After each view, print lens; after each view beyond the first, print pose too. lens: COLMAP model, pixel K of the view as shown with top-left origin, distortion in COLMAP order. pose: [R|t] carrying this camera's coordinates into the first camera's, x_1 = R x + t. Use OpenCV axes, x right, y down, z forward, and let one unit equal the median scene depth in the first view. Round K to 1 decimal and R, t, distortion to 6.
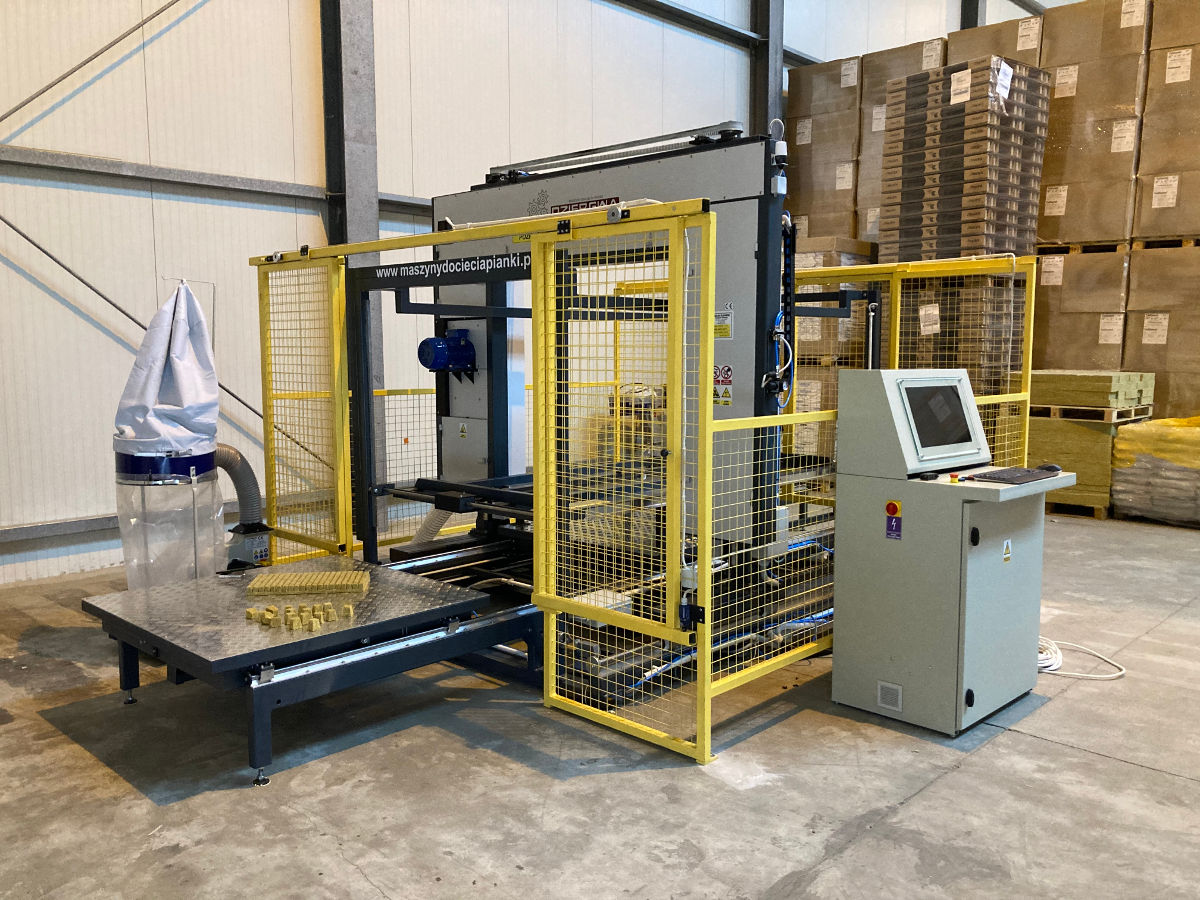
lens RADIAL K [[979.4, 0, 600.0], [0, 979.4, 450.0], [0, 0, 1]] dist [0.007047, 0.008002]
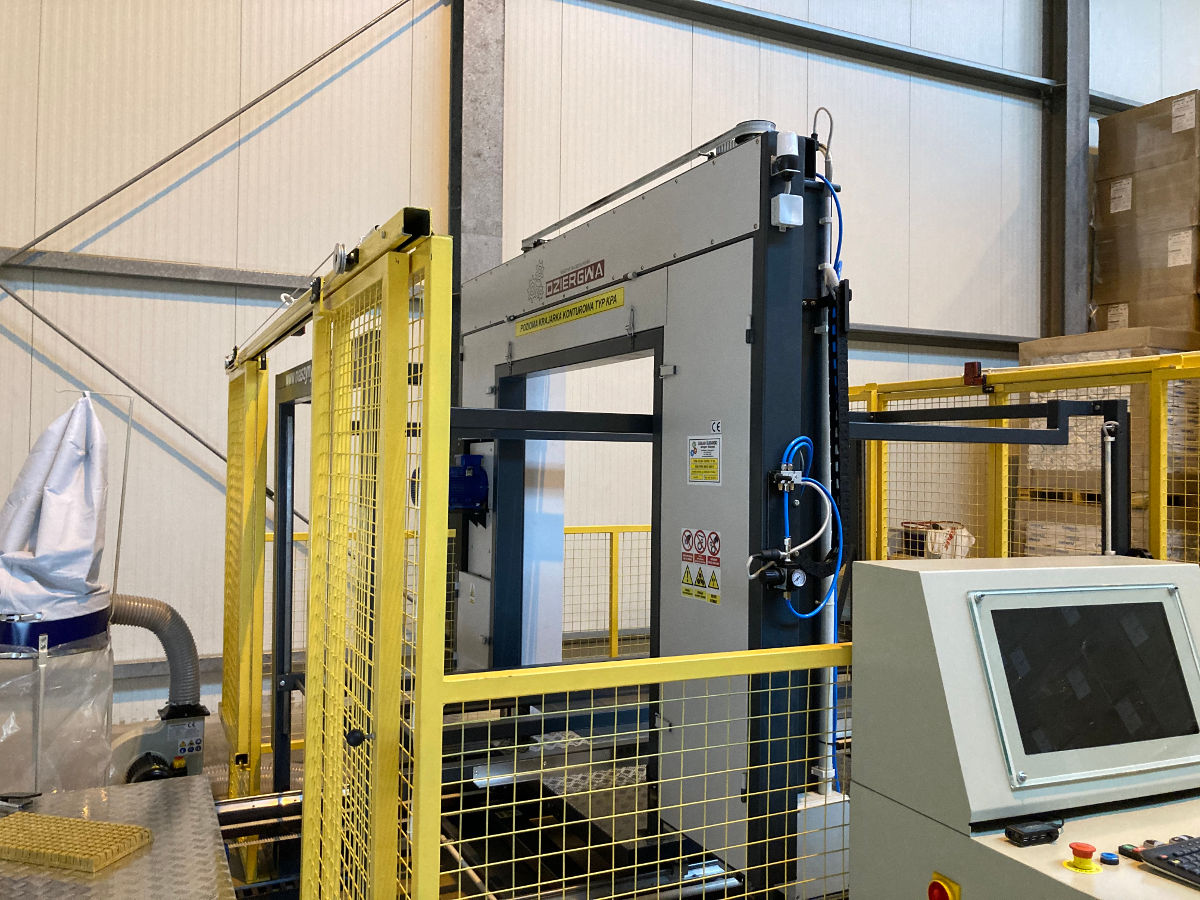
lens RADIAL K [[984.5, 0, 598.1], [0, 984.5, 442.8], [0, 0, 1]] dist [0.017259, -0.009638]
pose [[0.935520, 0.008589, -0.353170, 0.252576], [-0.051851, 0.992216, -0.113218, -0.066023], [0.349448, 0.124230, 0.928683, 0.421566]]
